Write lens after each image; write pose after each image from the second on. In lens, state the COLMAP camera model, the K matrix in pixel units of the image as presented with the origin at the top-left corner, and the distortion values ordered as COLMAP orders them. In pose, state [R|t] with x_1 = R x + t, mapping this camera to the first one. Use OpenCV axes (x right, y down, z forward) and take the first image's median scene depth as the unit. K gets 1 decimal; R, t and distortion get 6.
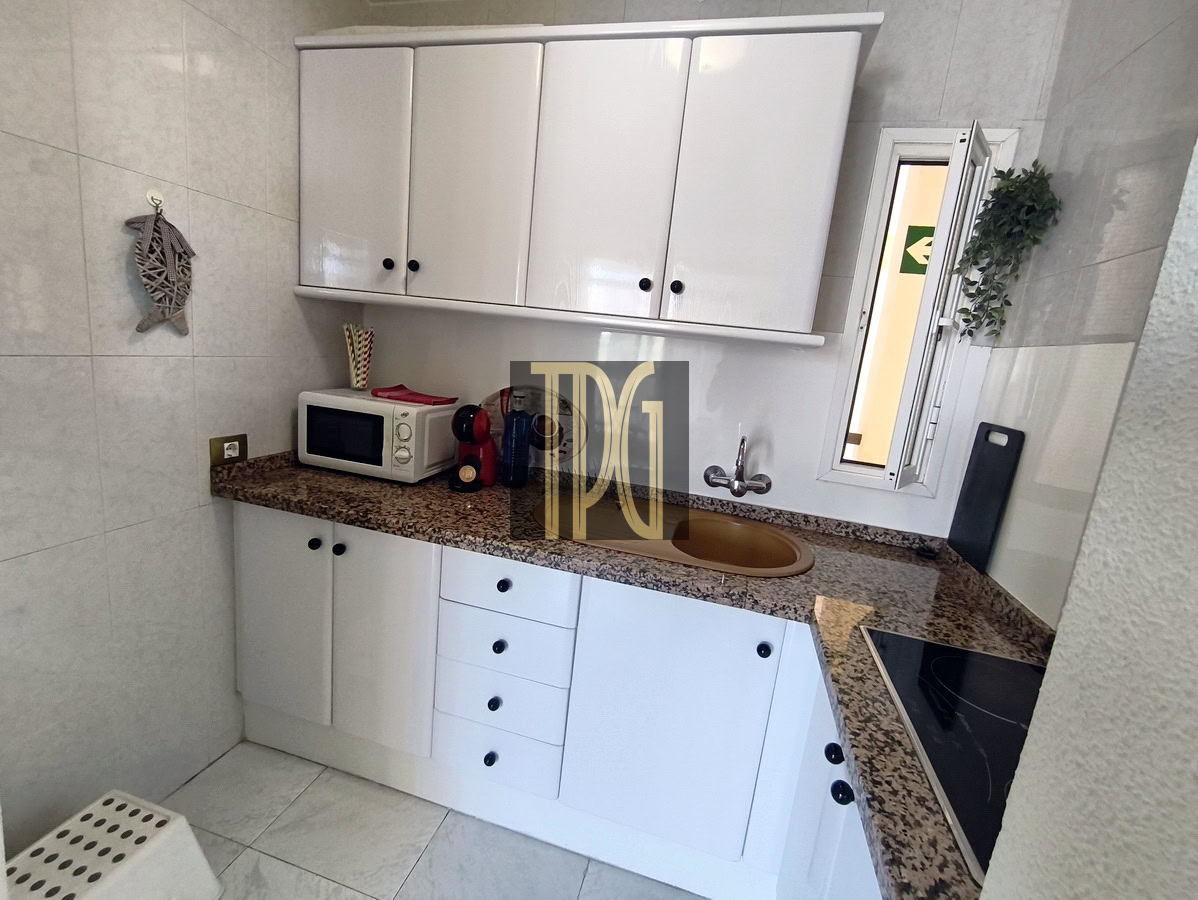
lens RADIAL K [[525.7, 0, 599.7], [0, 525.7, 443.3], [0, 0, 1]] dist [0.002069, 0.000207]
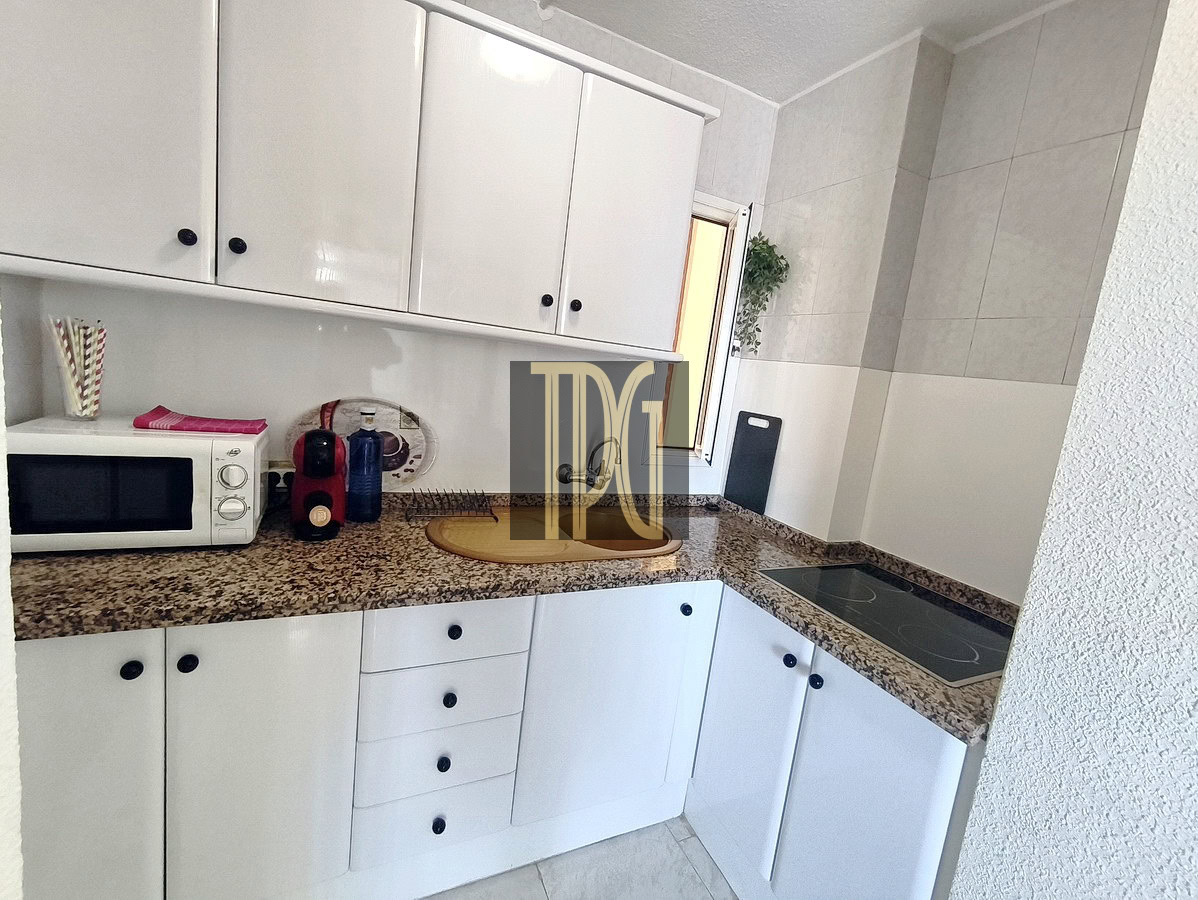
lens RADIAL K [[526.2, 0, 600.3], [0, 526.2, 441.7], [0, 0, 1]] dist [-0.000511, -0.000207]
pose [[0.768007, -0.107026, 0.631435, -0.487578], [0.077864, 0.994228, 0.073814, -0.092821], [-0.635690, -0.007524, 0.771908, 0.137767]]
